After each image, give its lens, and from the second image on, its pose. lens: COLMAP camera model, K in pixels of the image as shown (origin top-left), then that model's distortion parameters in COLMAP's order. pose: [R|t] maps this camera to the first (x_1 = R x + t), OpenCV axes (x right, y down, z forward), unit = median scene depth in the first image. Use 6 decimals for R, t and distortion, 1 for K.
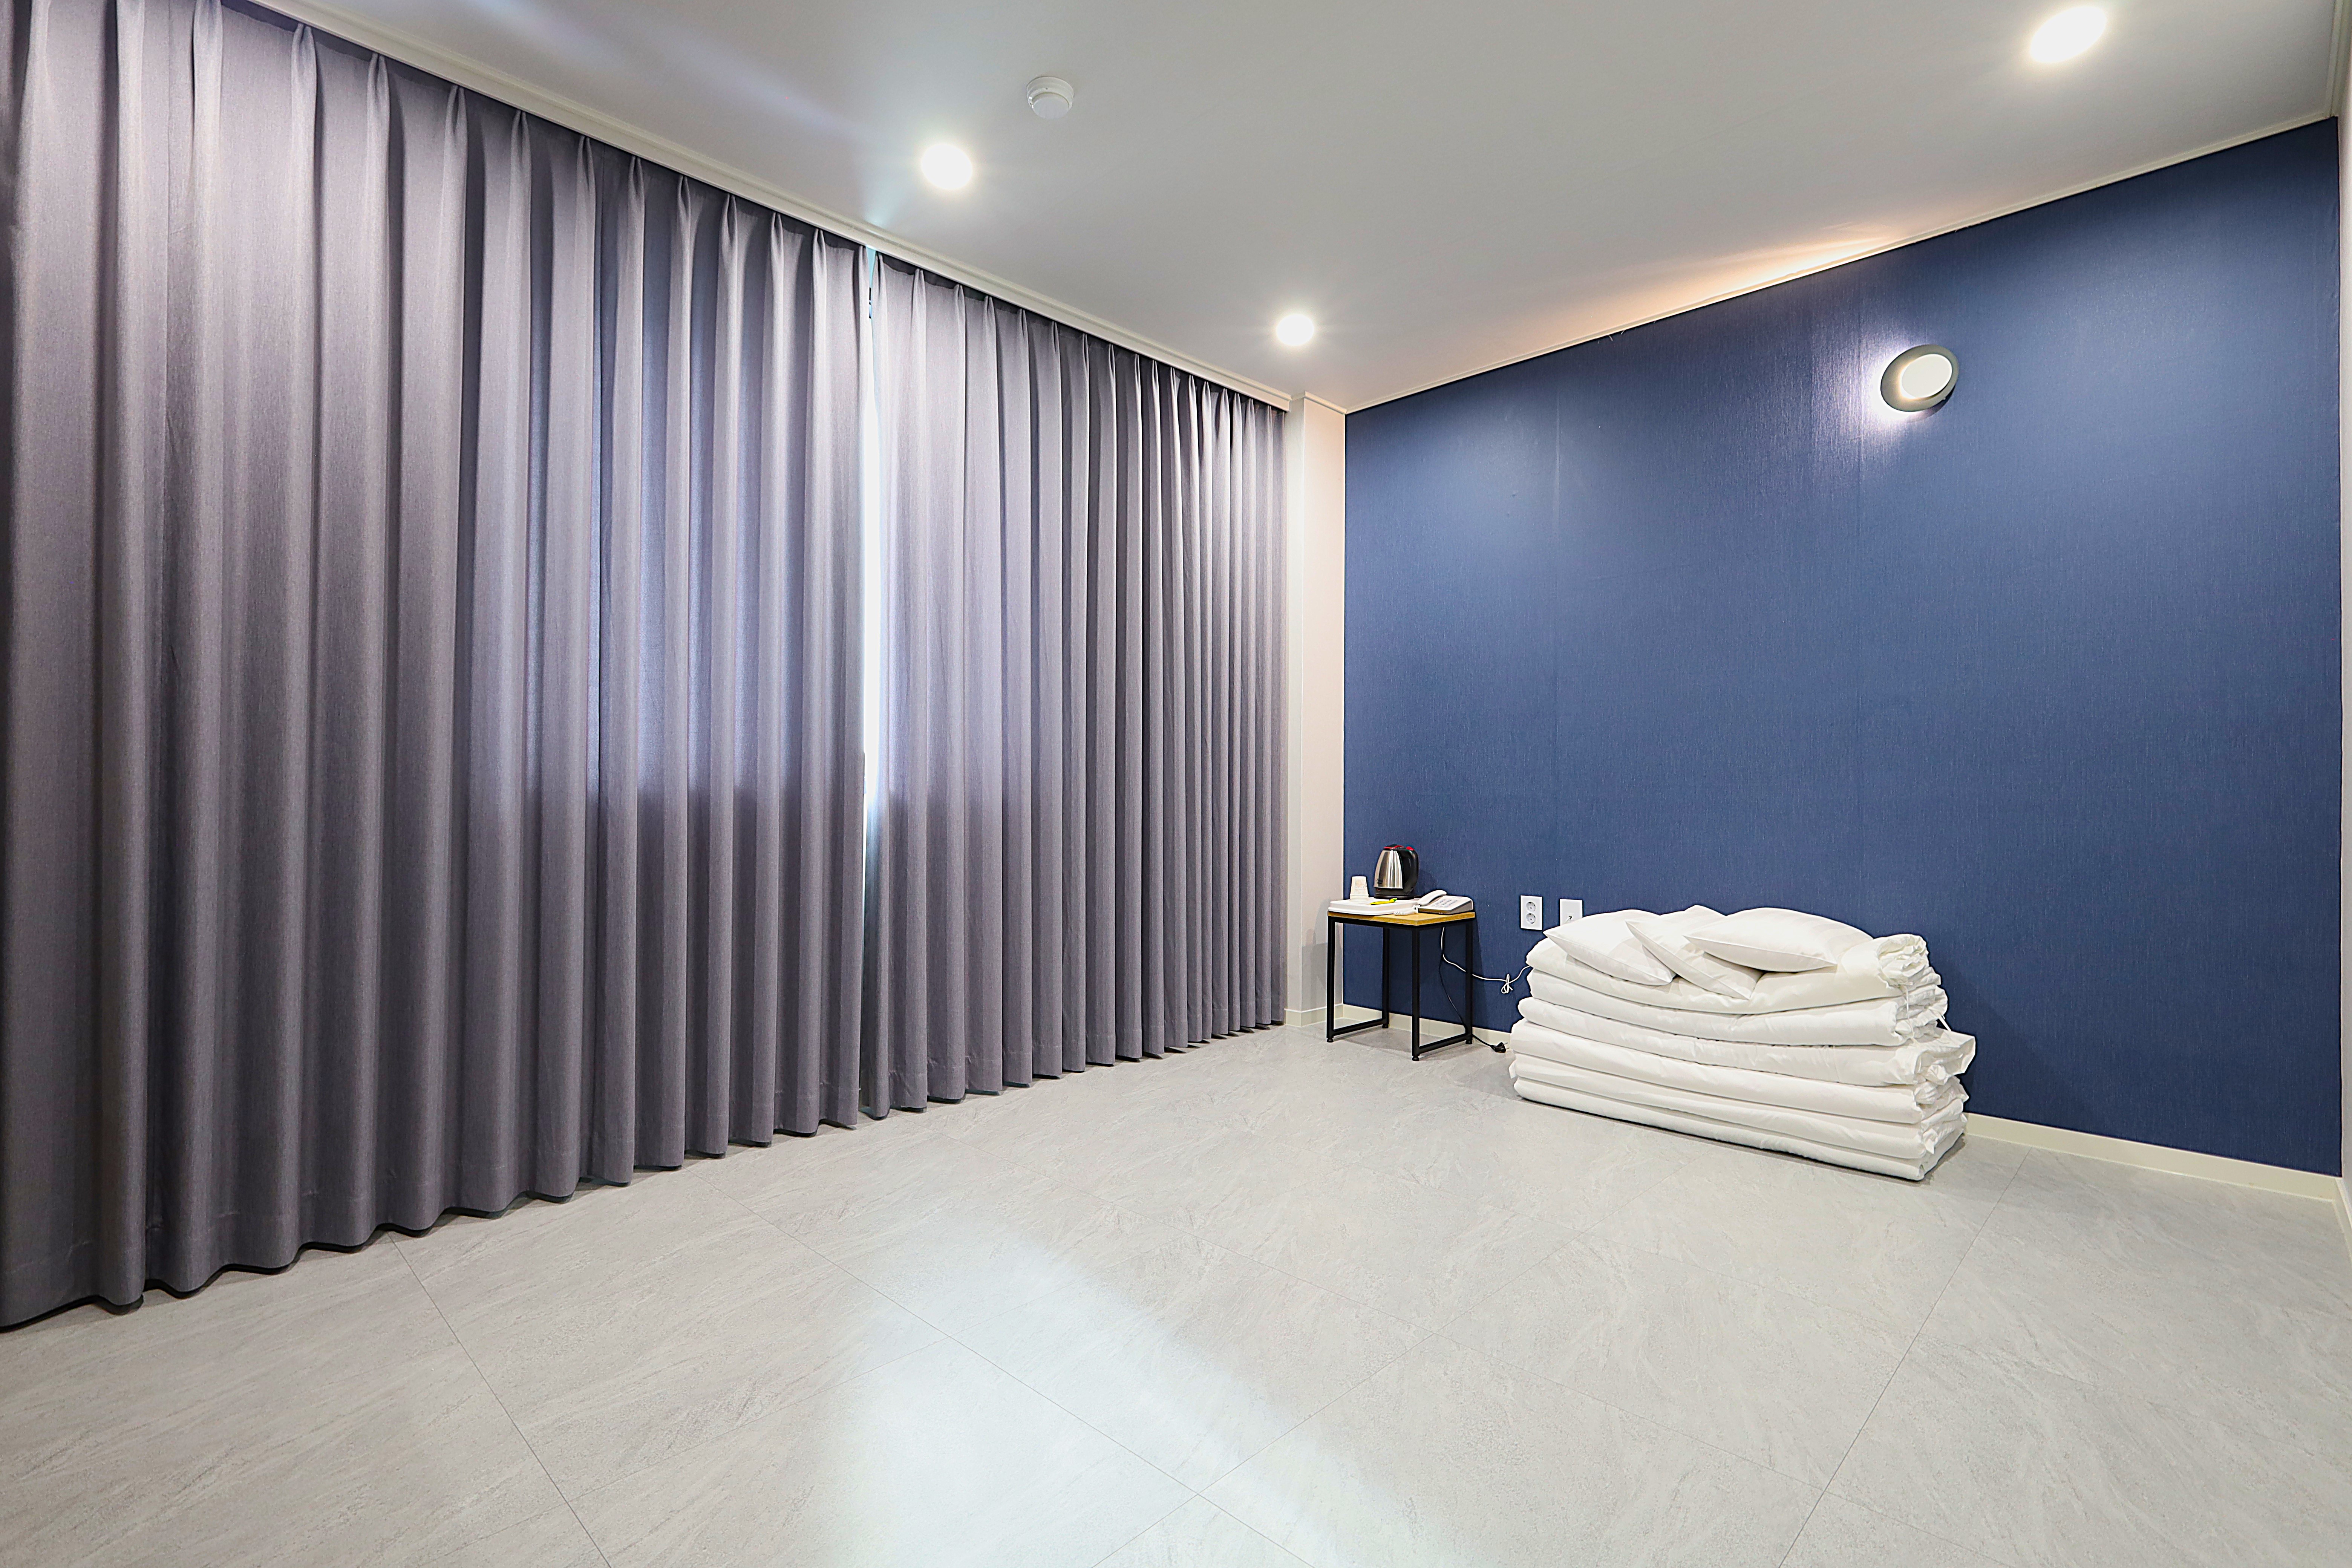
lens RADIAL K [[1065.0, 0, 1181.3], [0, 1065.0, 782.9], [0, 0, 1]] dist [0.002515, 0.001030]
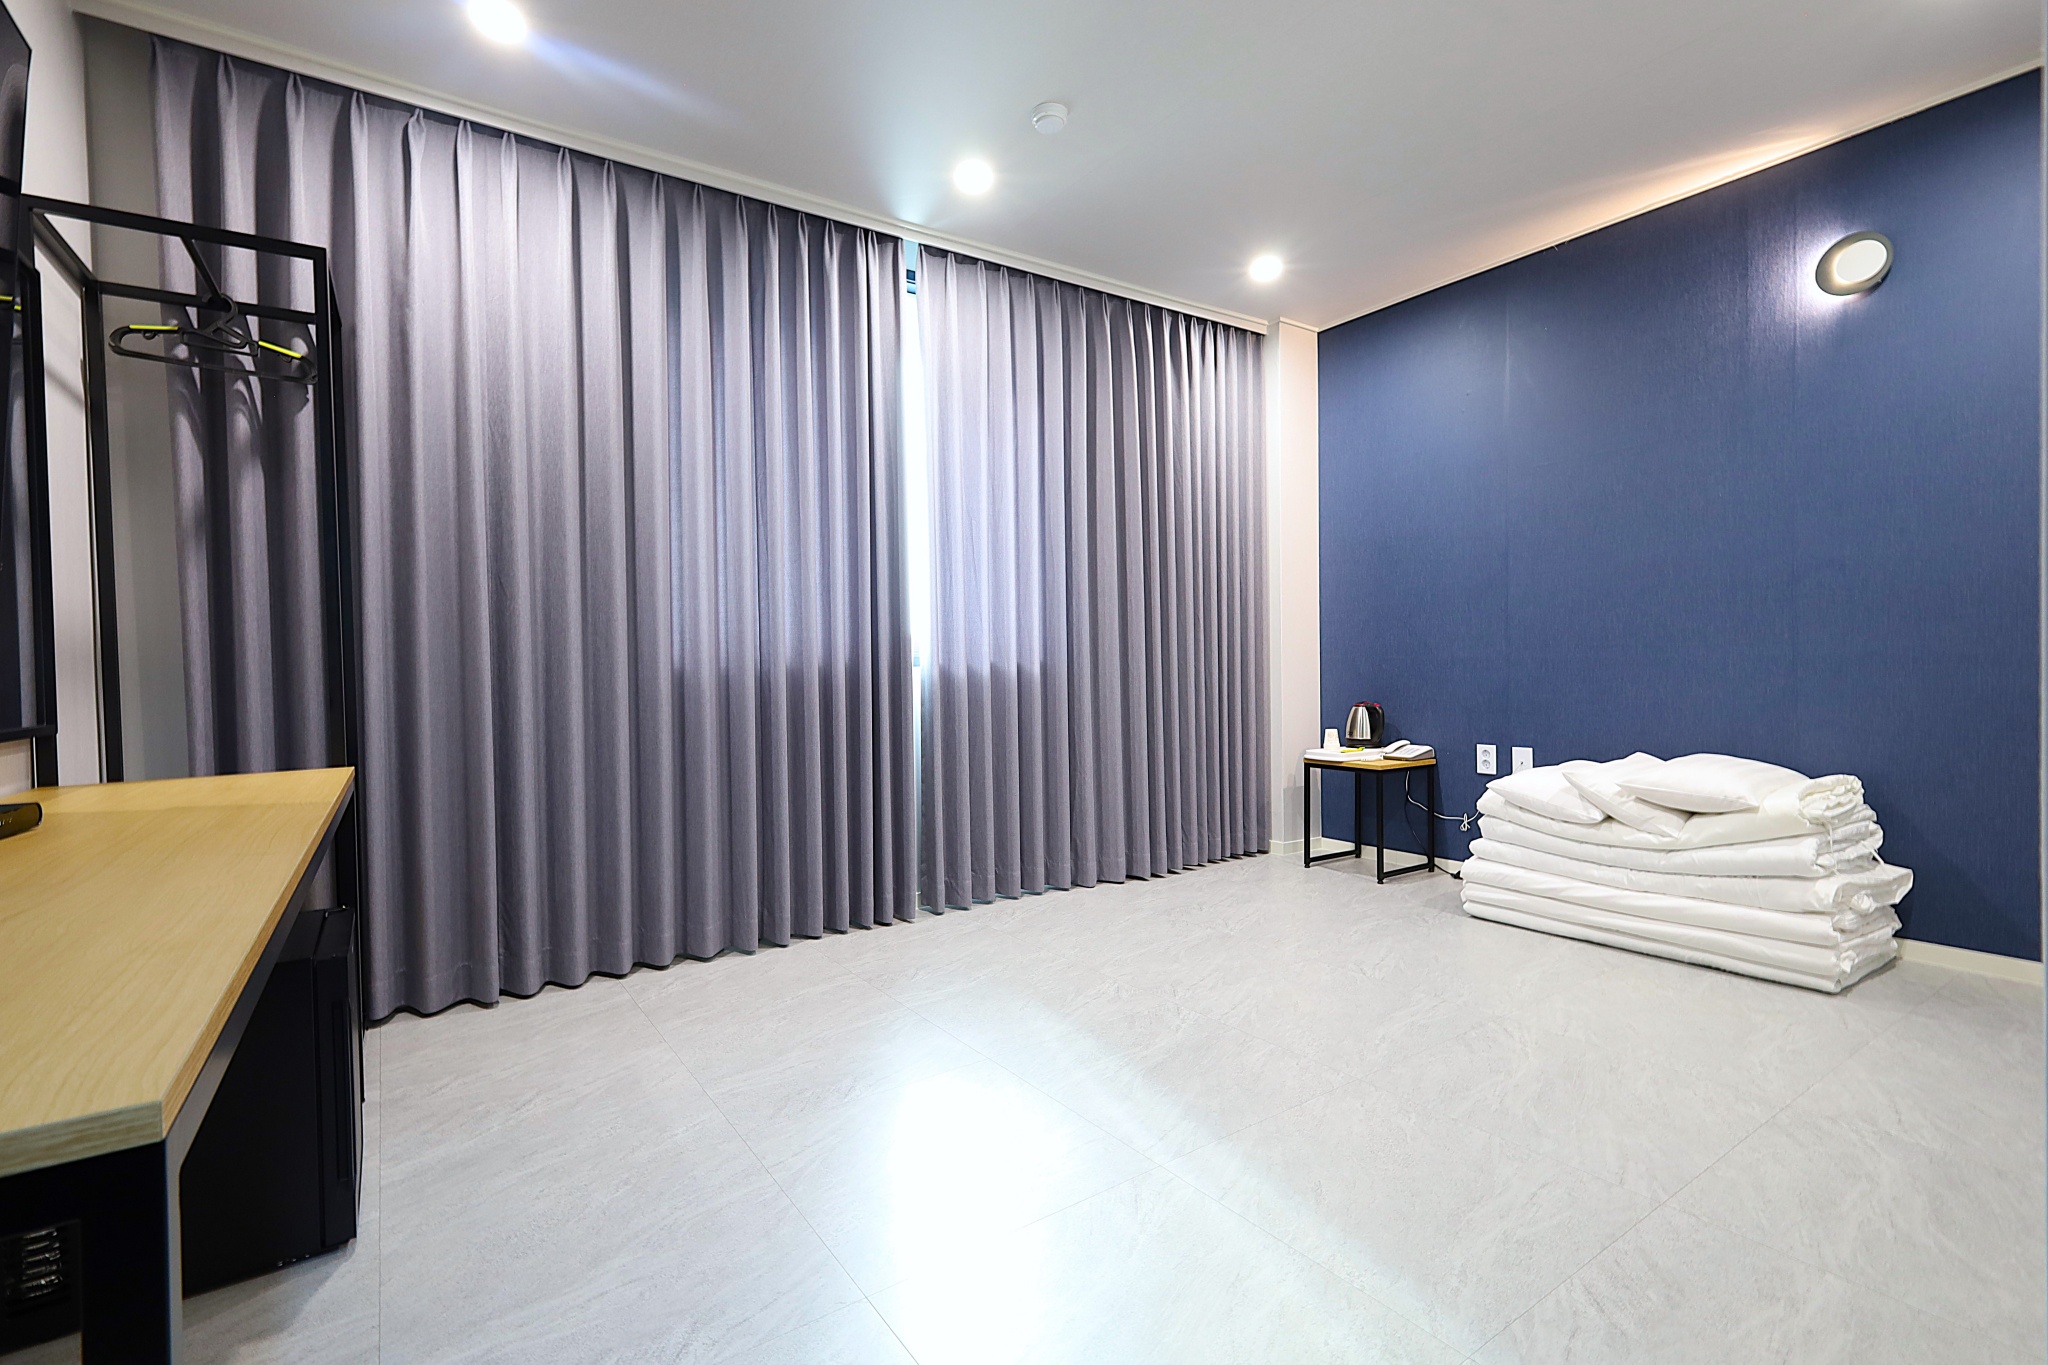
lens RADIAL K [[930.9, 0, 1032.9], [0, 930.9, 678.9], [0, 0, 1]] dist [0.011826, -0.001779]
pose [[0.983516, -0.016254, -0.180087, 0.038125], [0.021030, 0.999475, 0.024639, 0.000115], [0.179592, -0.028020, 0.983342, -0.096778]]
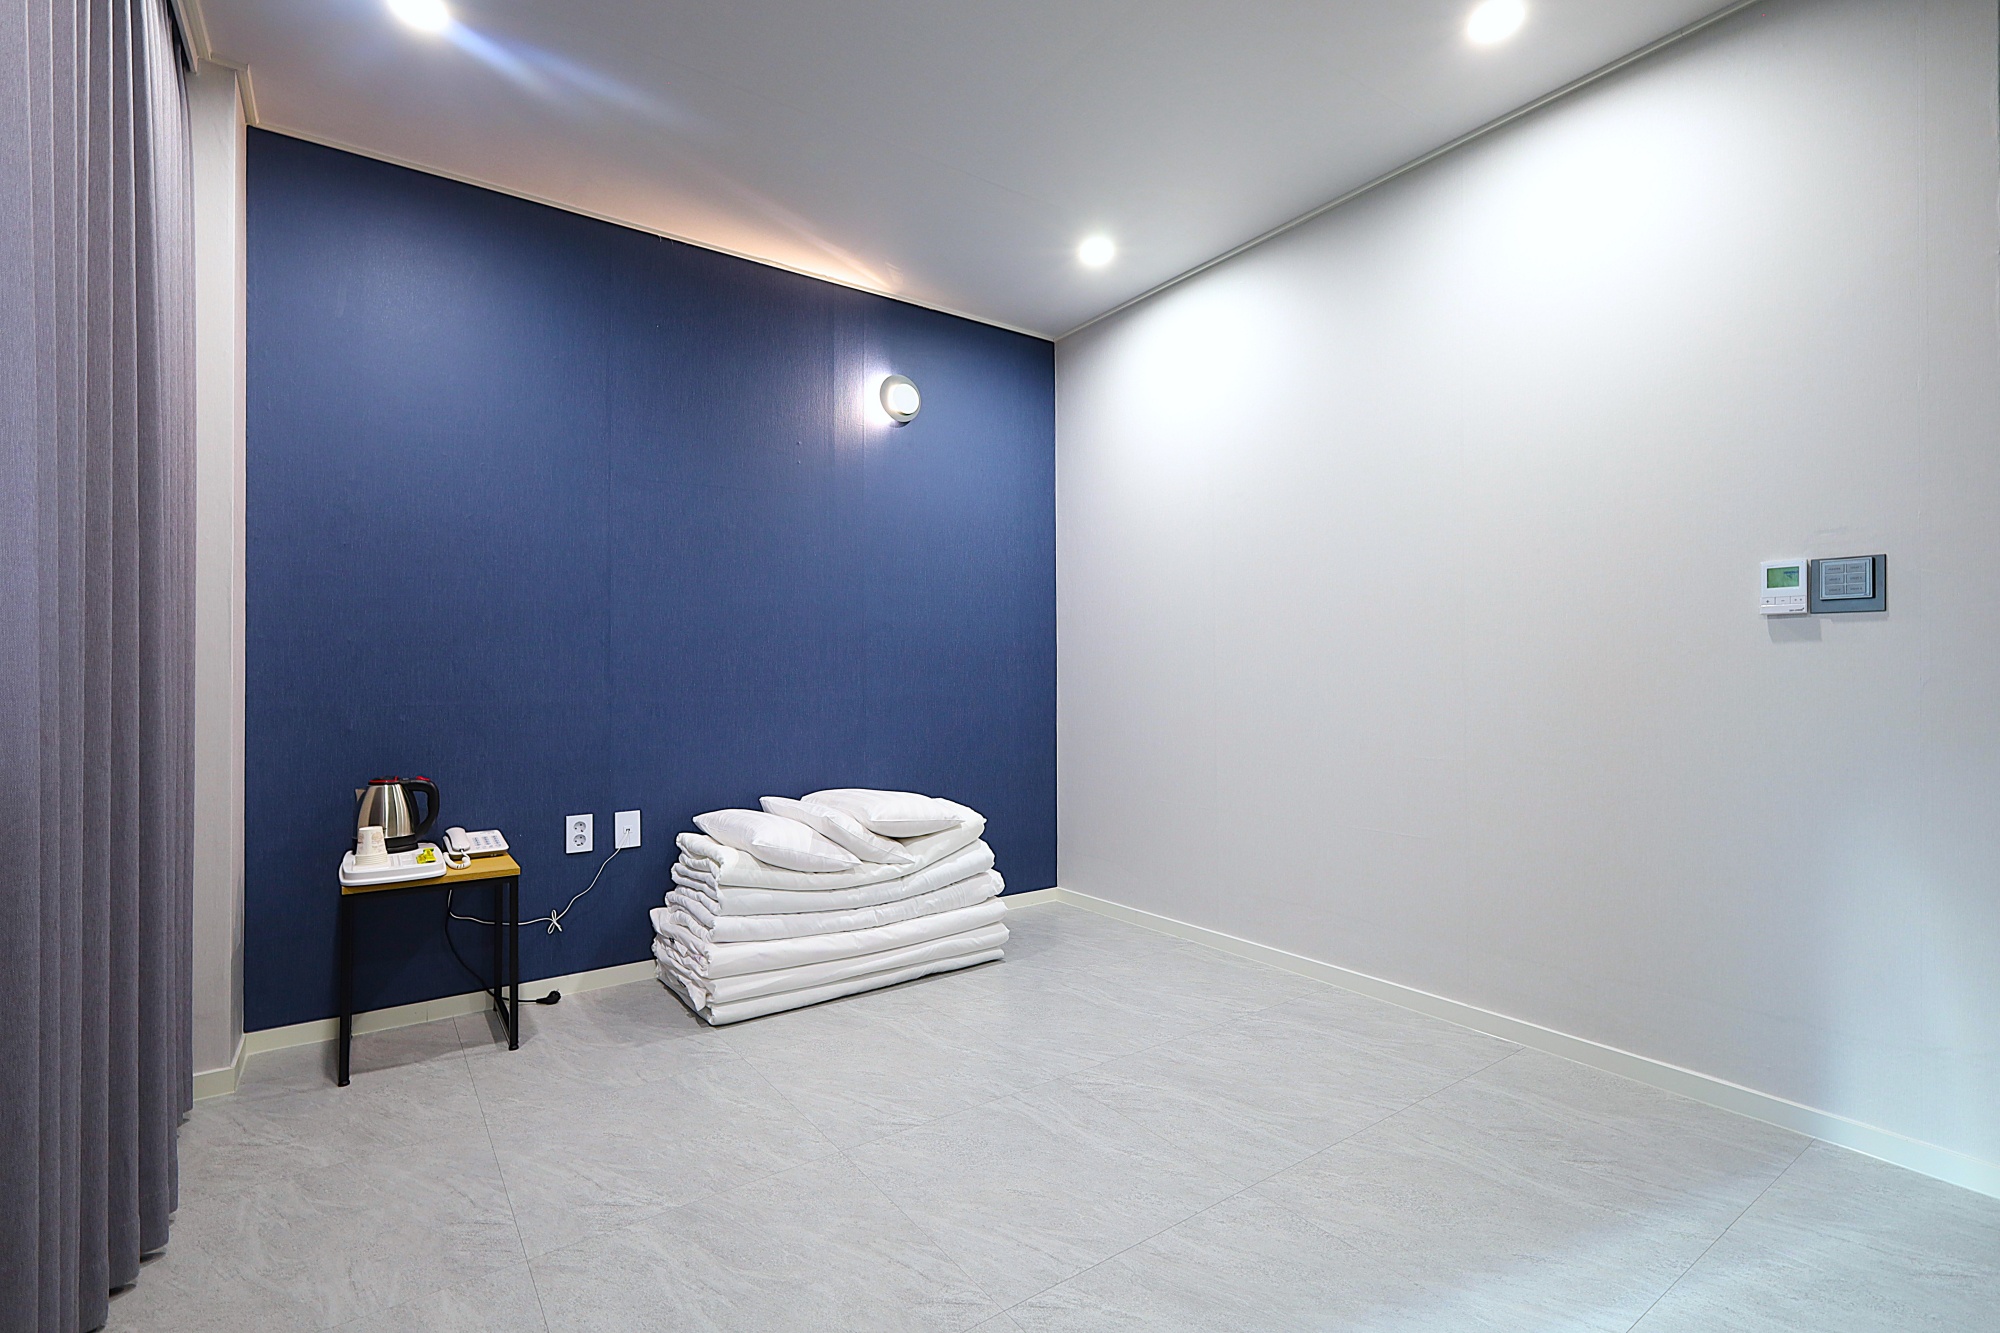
lens RADIAL K [[909.1, 0, 1002.3], [0, 909.1, 664.0], [0, 0, 1]] dist [0.011826, -0.001779]
pose [[0.173951, 0.009936, 0.984704, -0.462912], [-0.002652, 0.999950, -0.009621, -0.017748], [-0.984751, -0.000938, 0.173969, 0.656953]]
